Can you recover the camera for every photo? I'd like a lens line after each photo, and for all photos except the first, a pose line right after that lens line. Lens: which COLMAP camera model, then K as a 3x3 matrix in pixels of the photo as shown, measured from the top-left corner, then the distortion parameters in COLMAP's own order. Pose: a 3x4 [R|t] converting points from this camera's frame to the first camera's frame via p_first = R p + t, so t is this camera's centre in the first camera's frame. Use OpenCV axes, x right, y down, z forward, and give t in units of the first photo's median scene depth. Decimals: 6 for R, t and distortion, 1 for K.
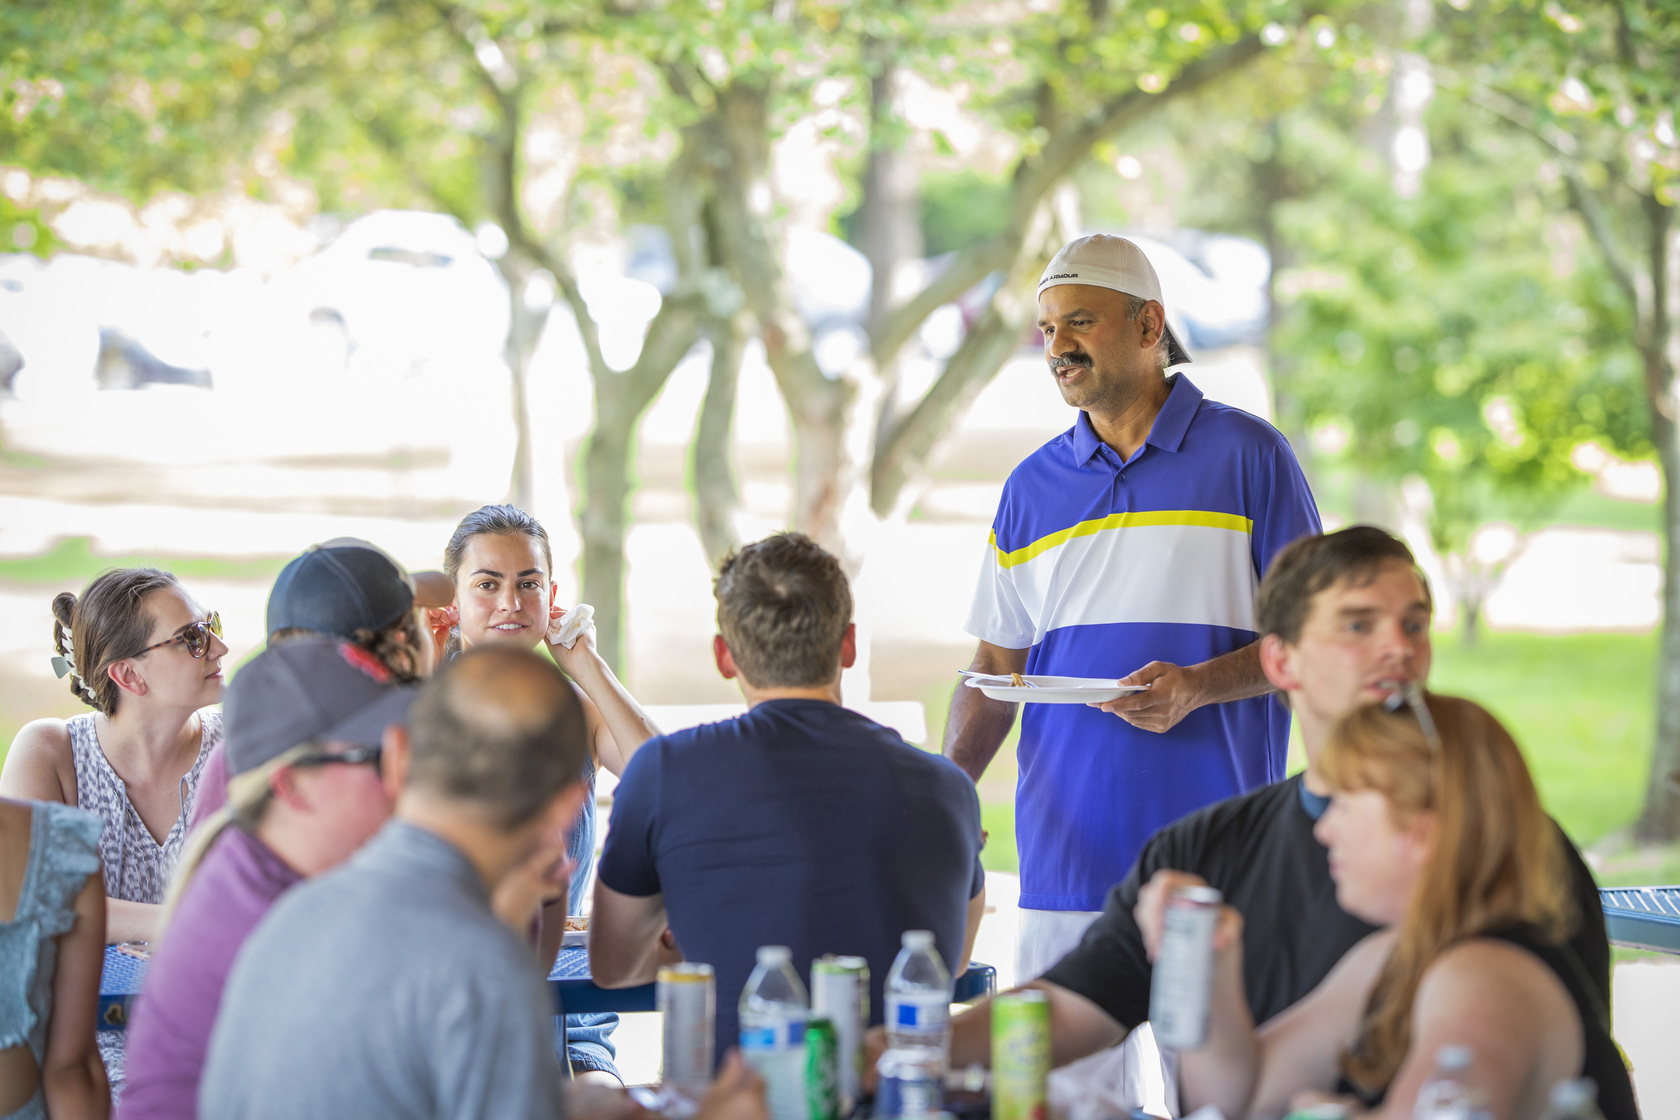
lens RADIAL K [[6530.3, 0, 840.0], [0, 6530.3, 560.0], [0, 0, 1]] dist [0.014825, 0.060553]
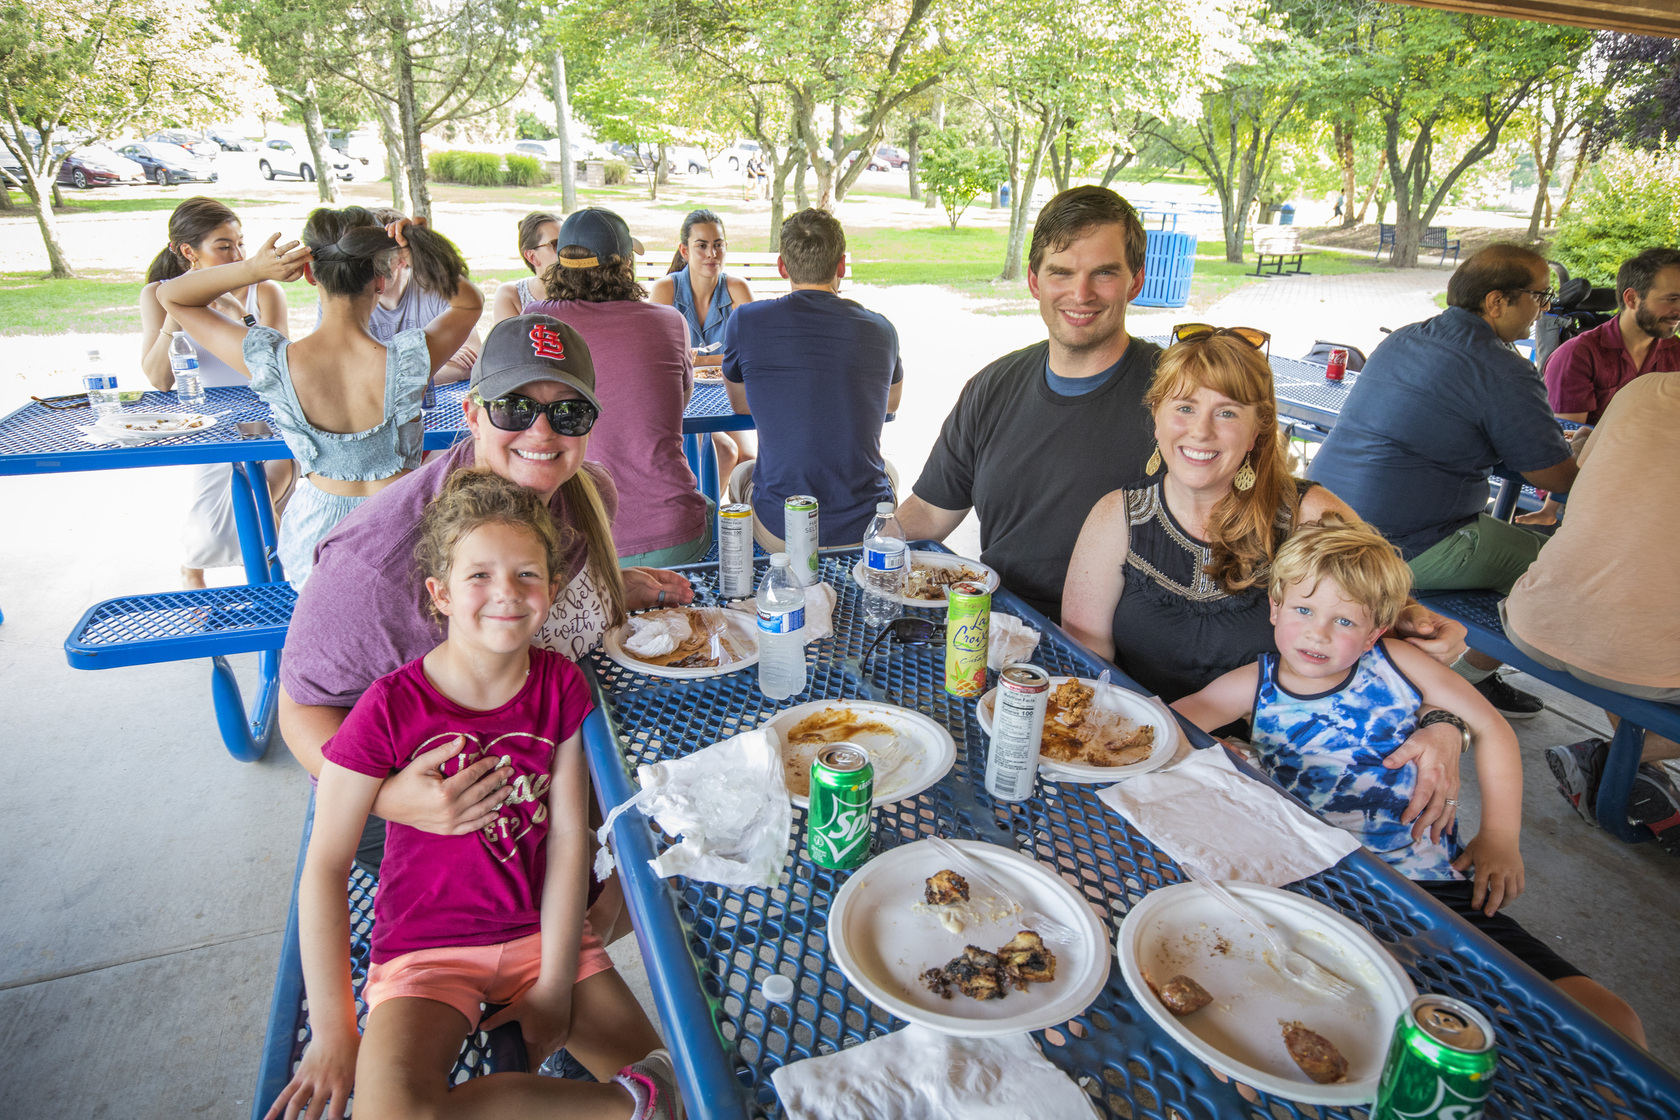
lens RADIAL K [[1010.3, 0, 840.0], [0, 1010.3, 560.0], [0, 0, 1]] dist [-0.000081, -0.000022]
pose [[0.999863, 0.006937, 0.015045, -0.001296], [-0.011477, 0.944928, 0.327078, -0.000992], [-0.011948, -0.327206, 0.944878, 0.291552]]
